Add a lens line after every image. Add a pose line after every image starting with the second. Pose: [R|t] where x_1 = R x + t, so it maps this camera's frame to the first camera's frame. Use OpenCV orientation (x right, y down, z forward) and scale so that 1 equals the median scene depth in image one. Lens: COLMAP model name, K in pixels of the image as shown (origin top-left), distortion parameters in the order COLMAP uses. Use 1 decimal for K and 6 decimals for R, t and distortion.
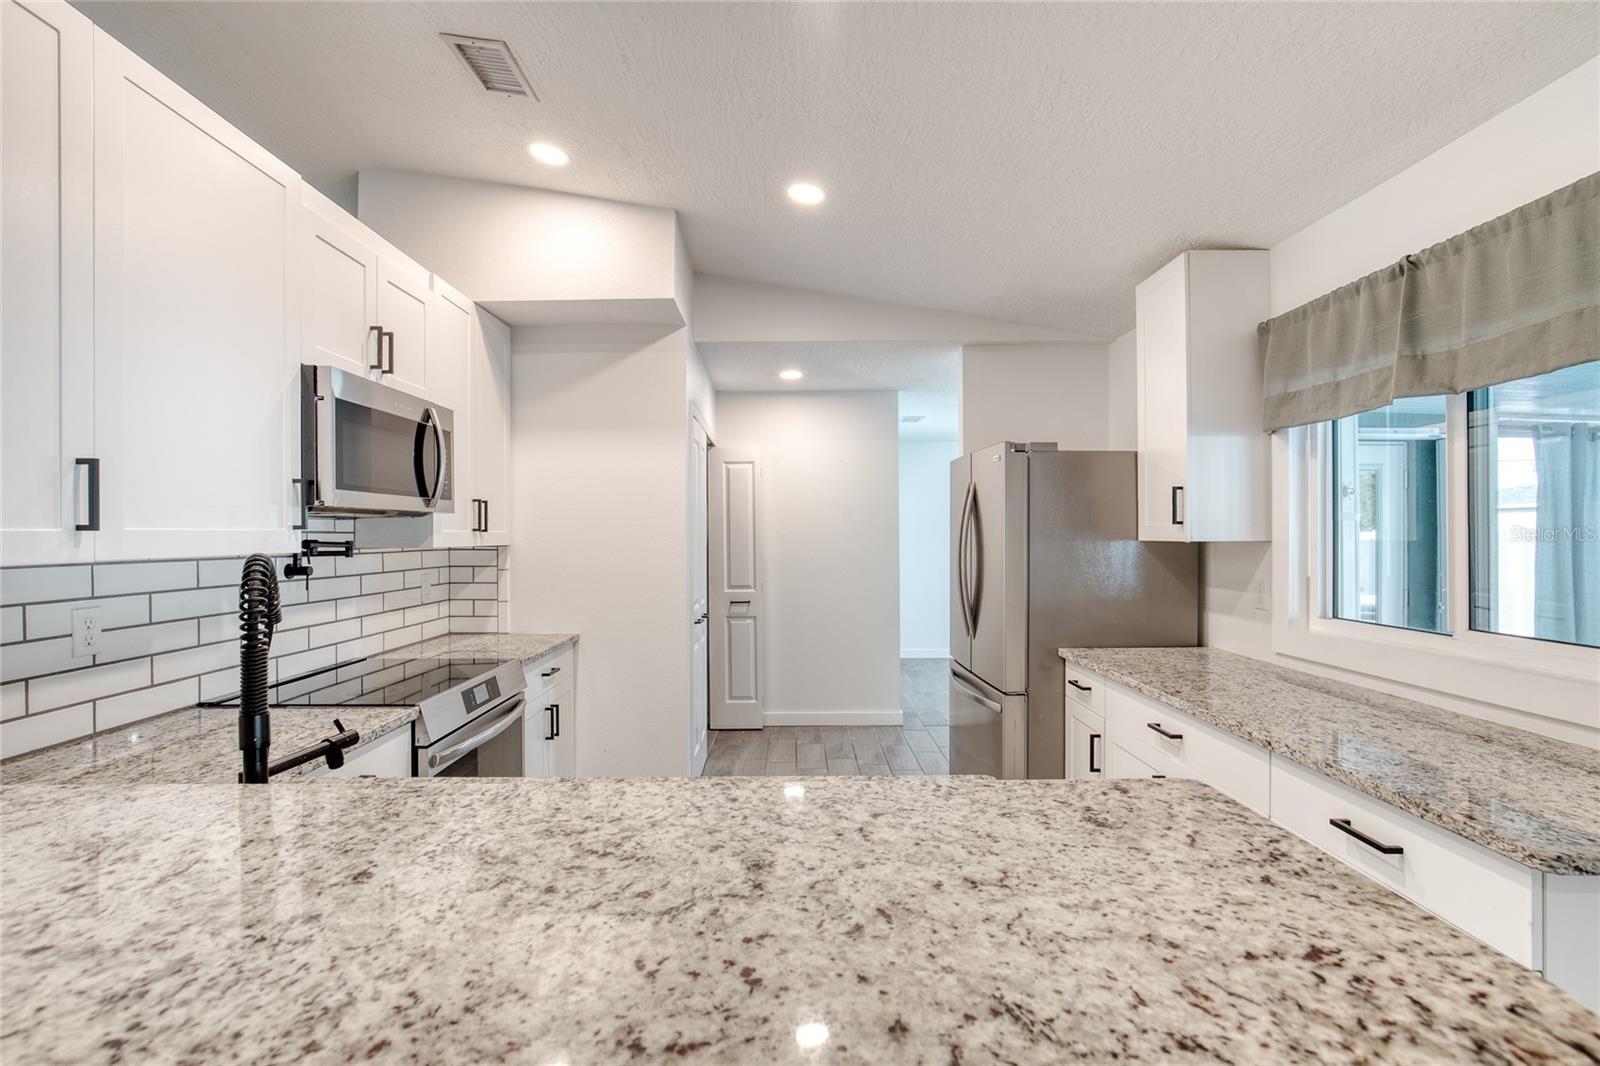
lens RADIAL K [[729.4, 0, 785.8], [0, 729.4, 533.0], [0, 0, 1]] dist [-0.019761, 0.007338]
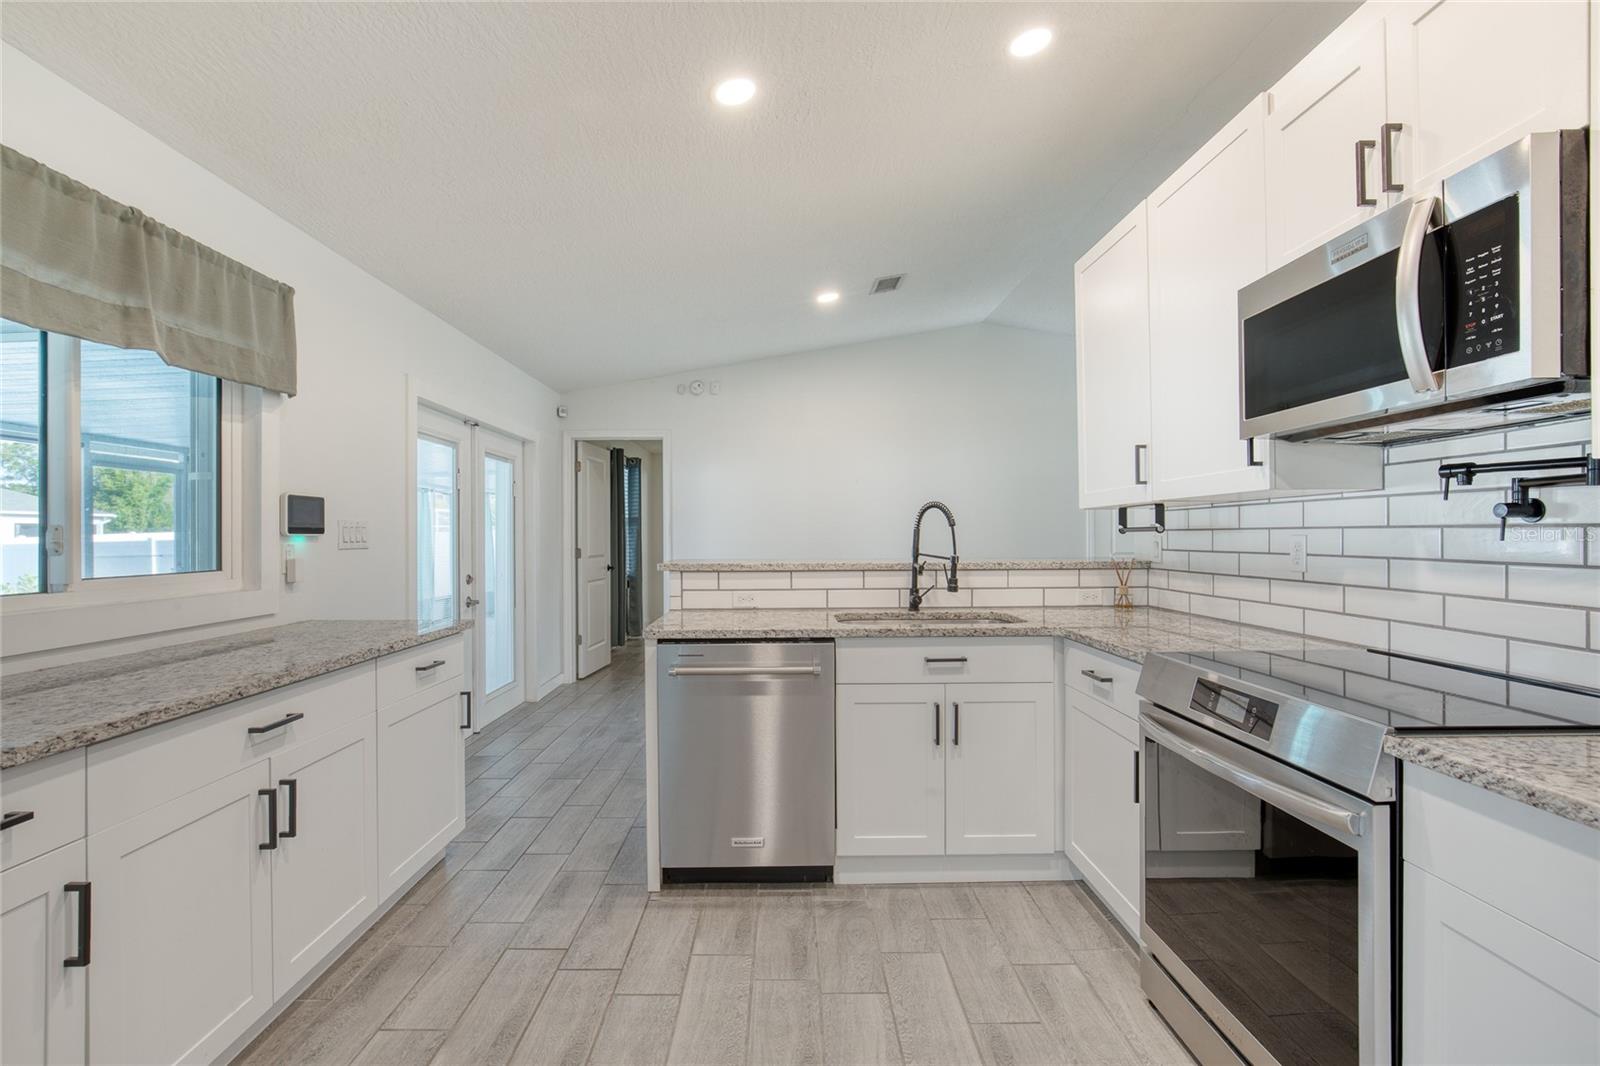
lens RADIAL K [[729.4, 0, 778.7], [0, 729.4, 528.9], [0, 0, 1]] dist [-0.019761, 0.007338]
pose [[-0.999927, 0.011766, -0.002643, -0.022143], [0.011792, 0.999880, -0.010035, 0.062527], [0.002525, -0.010065, -0.999946, 1.508550]]
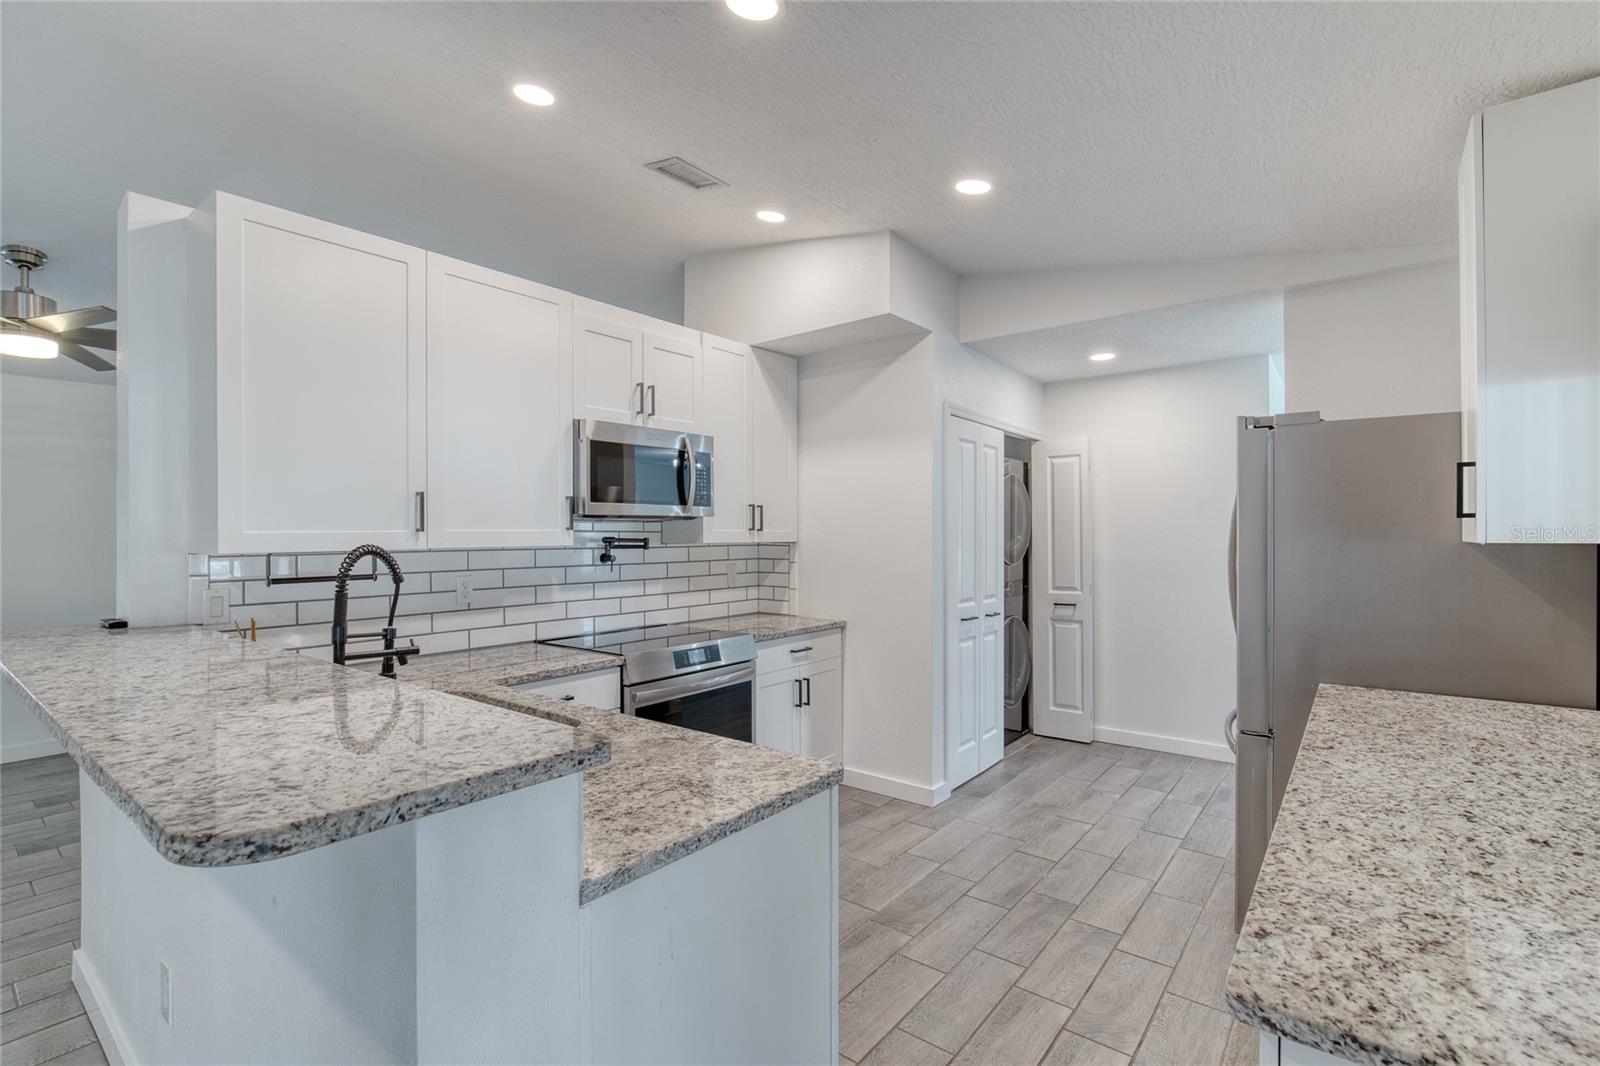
lens RADIAL K [[729.4, 0, 784.4], [0, 729.4, 535.4], [0, 0, 1]] dist [-0.019761, 0.007338]
pose [[0.782121, 0.001257, -0.623125, 0.475157], [0.002525, 0.999983, 0.005187, -0.000608], [0.623121, -0.005630, 0.782105, 0.072855]]
